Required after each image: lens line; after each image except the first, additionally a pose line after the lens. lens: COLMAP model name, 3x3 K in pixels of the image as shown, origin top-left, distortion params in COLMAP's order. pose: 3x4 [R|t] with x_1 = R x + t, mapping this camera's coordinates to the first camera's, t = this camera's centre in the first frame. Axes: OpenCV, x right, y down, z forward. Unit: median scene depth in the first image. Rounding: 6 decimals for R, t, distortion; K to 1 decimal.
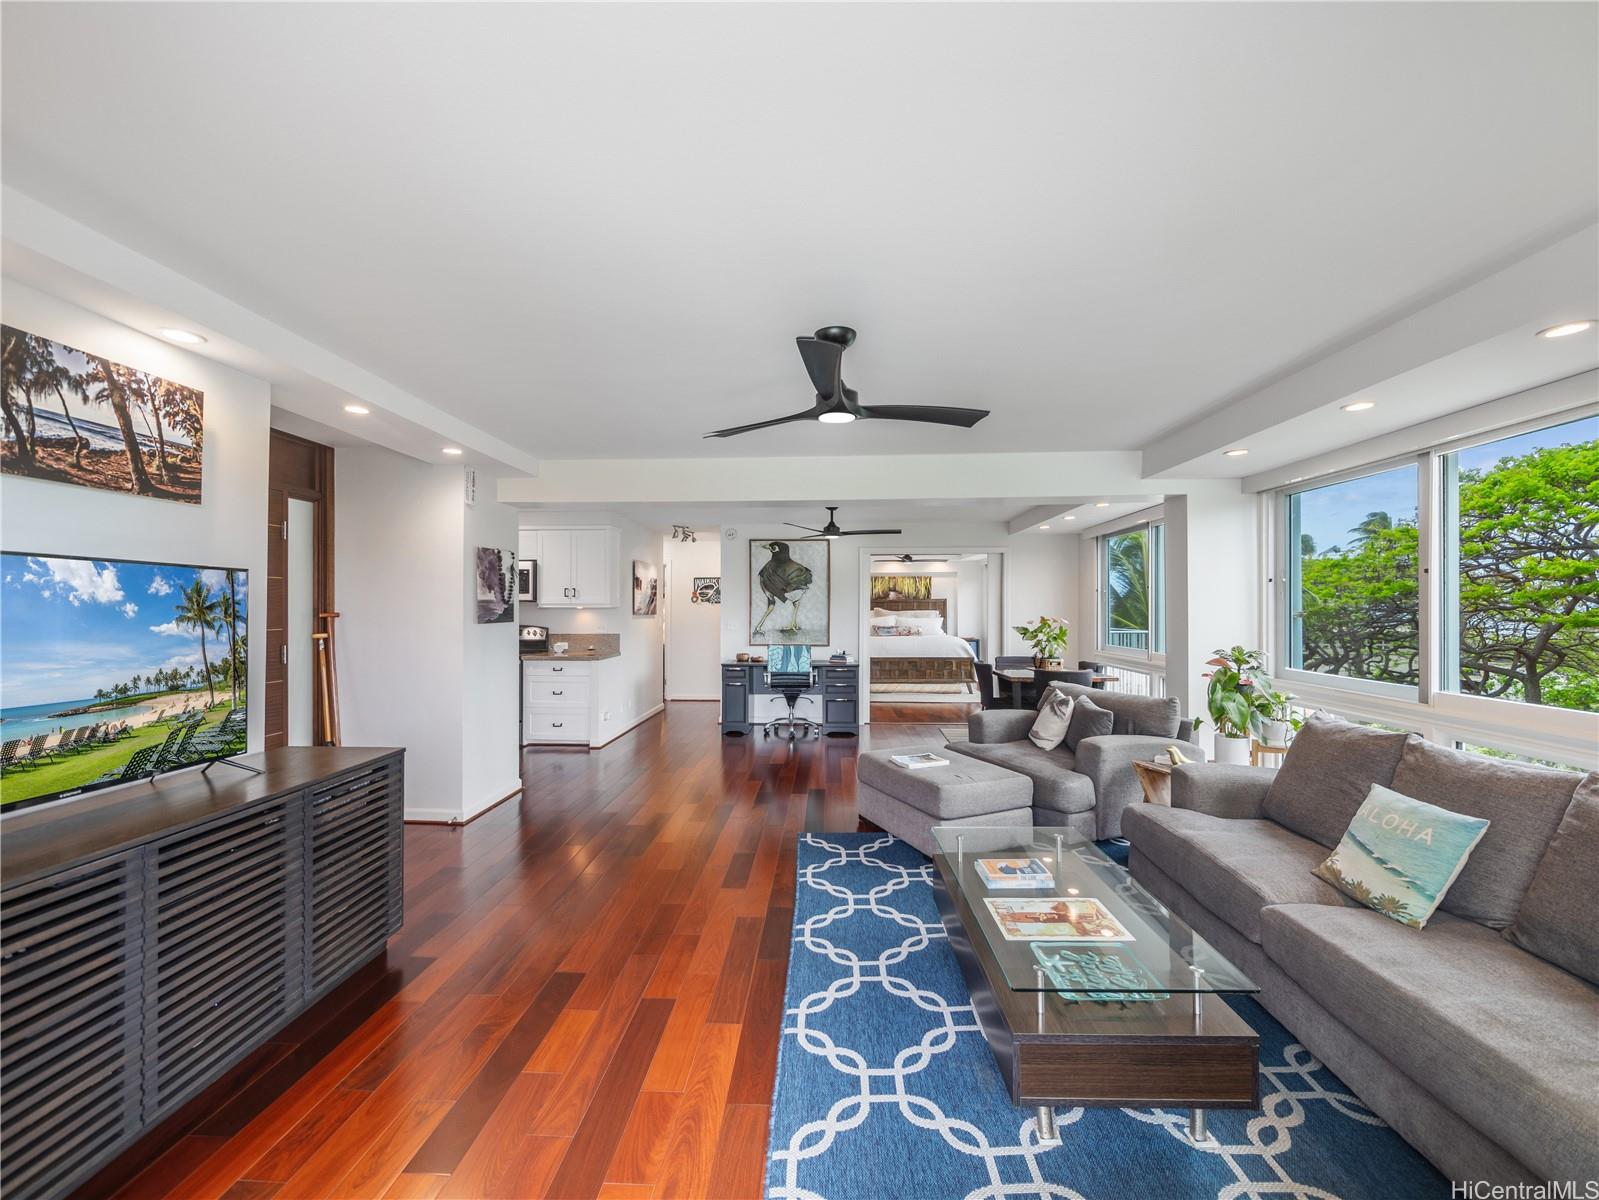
lens RADIAL K [[665.6, 0, 798.6], [0, 665.6, 603.6], [0, 0, 1]] dist [-0.012759, 0.001665]
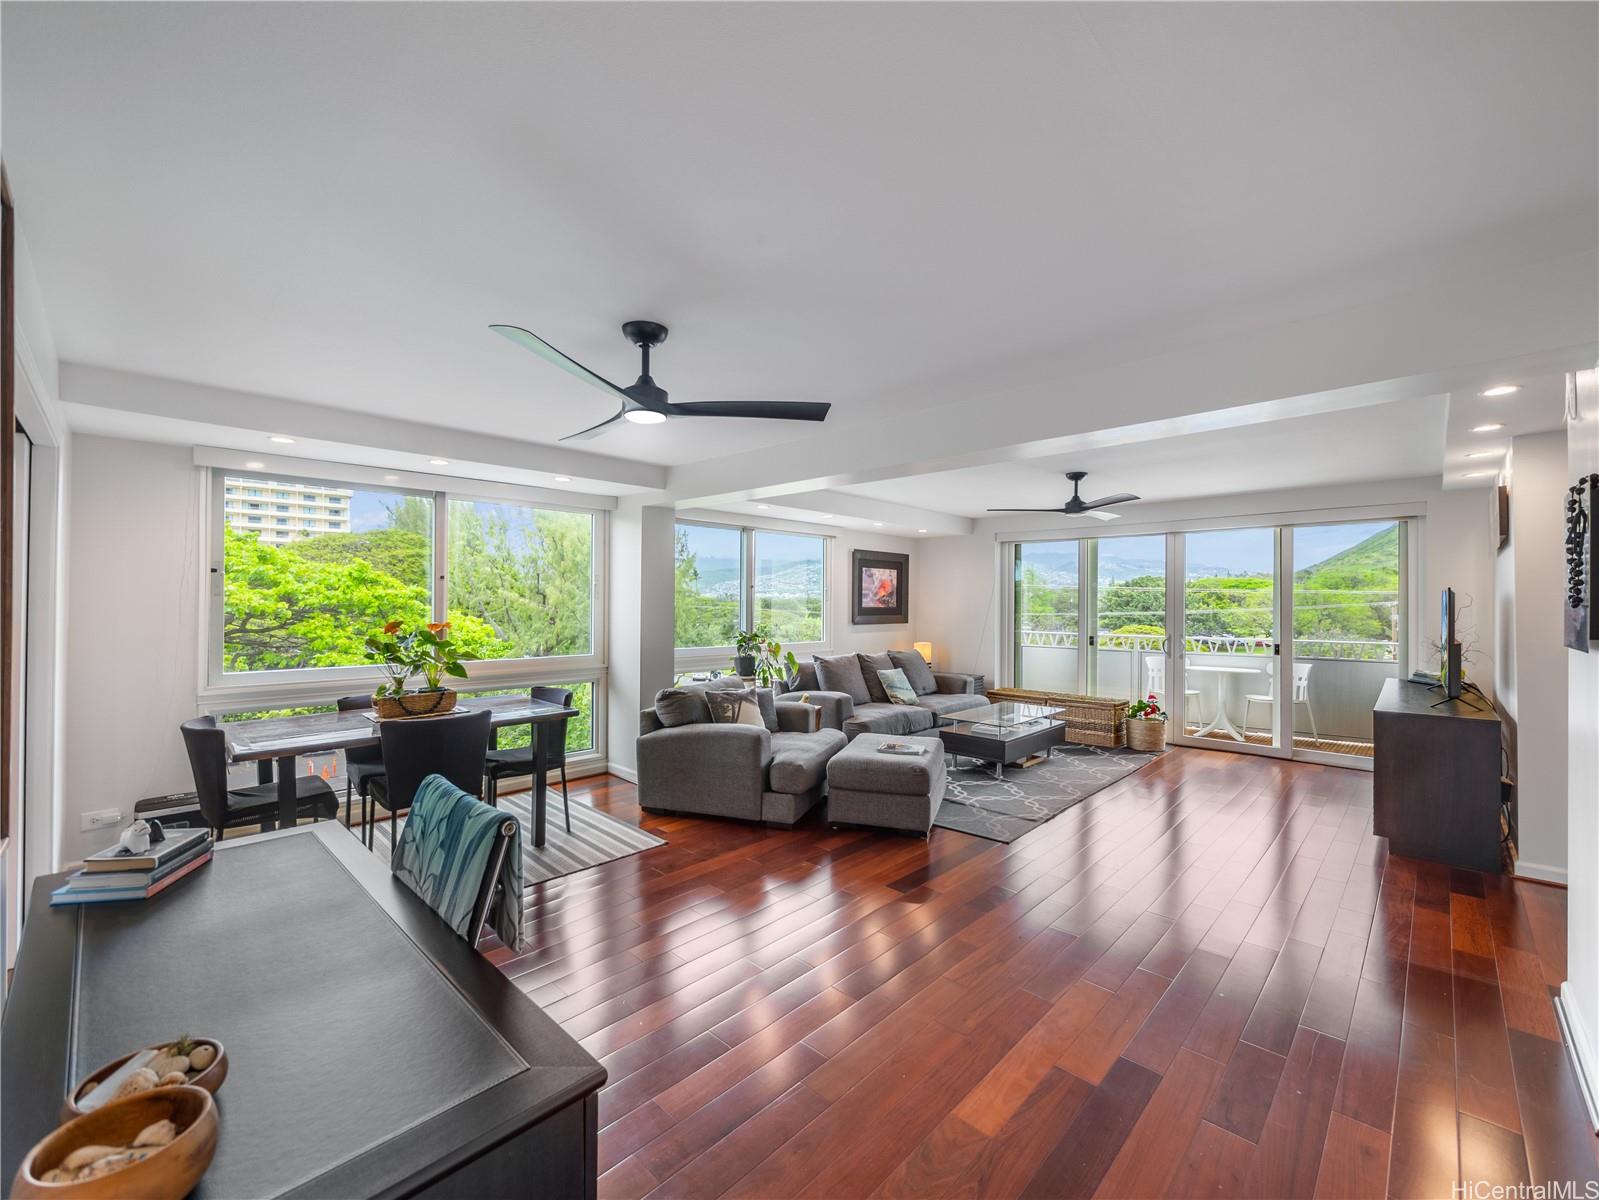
lens RADIAL K [[665.6, 0, 797.1], [0, 665.6, 594.3], [0, 0, 1]] dist [-0.012759, 0.001665]
pose [[-0.740328, 0.002375, 0.672241, -0.355695], [-0.010920, 0.999819, -0.015558, 0.004185], [-0.672157, -0.018859, -0.740169, 1.626375]]
